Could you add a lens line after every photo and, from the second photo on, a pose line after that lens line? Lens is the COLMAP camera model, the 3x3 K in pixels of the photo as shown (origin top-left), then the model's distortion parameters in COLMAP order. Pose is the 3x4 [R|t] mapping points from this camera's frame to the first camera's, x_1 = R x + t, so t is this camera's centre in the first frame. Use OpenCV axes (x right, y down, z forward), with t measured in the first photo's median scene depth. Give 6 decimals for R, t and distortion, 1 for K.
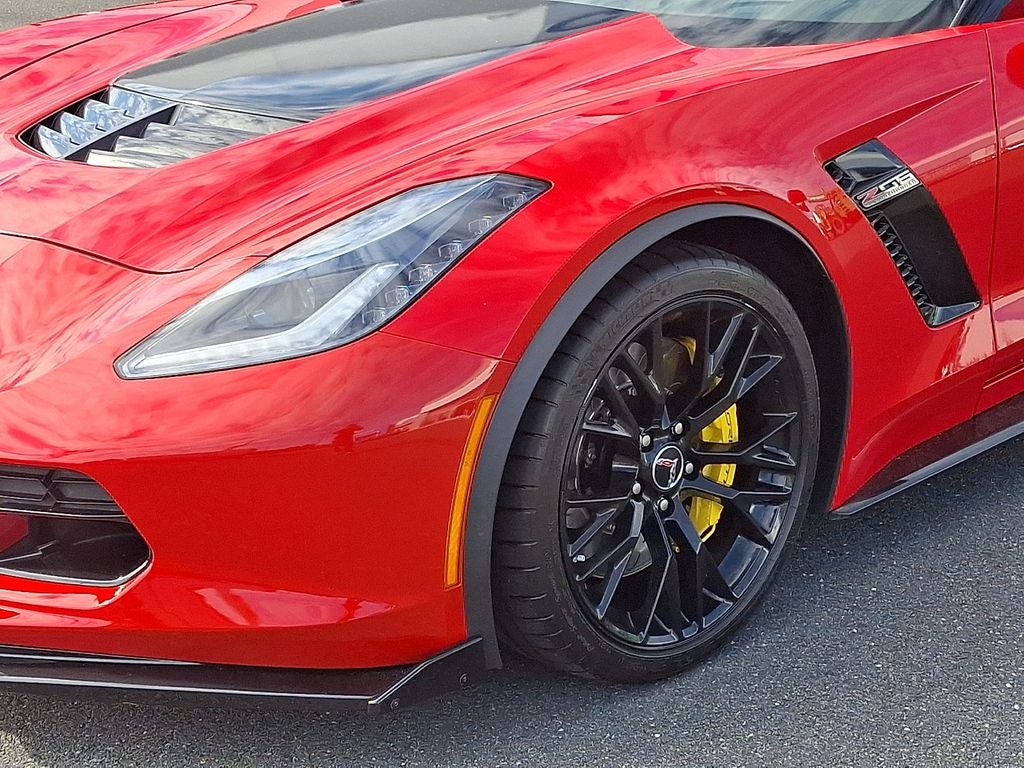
lens RADIAL K [[1858.8, 0, 512.3], [0, 1858.8, 414.9], [0, 0, 1]] dist [0.158137, -0.108324]
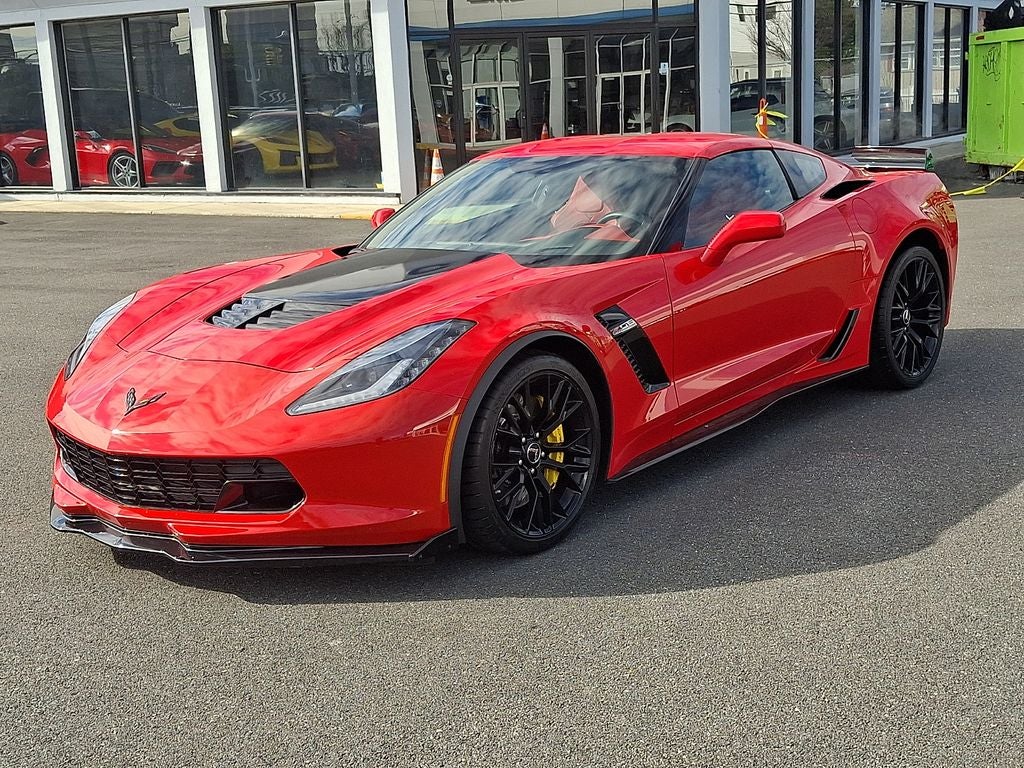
lens RADIAL K [[1858.8, 0, 512.3], [0, 1858.8, 414.9], [0, 0, 1]] dist [0.158137, -0.108324]
pose [[0.988974, -0.037314, 0.143312, -0.250919], [0.059618, 0.986170, -0.154640, 0.318904], [-0.135559, 0.161479, 0.977521, -1.125852]]
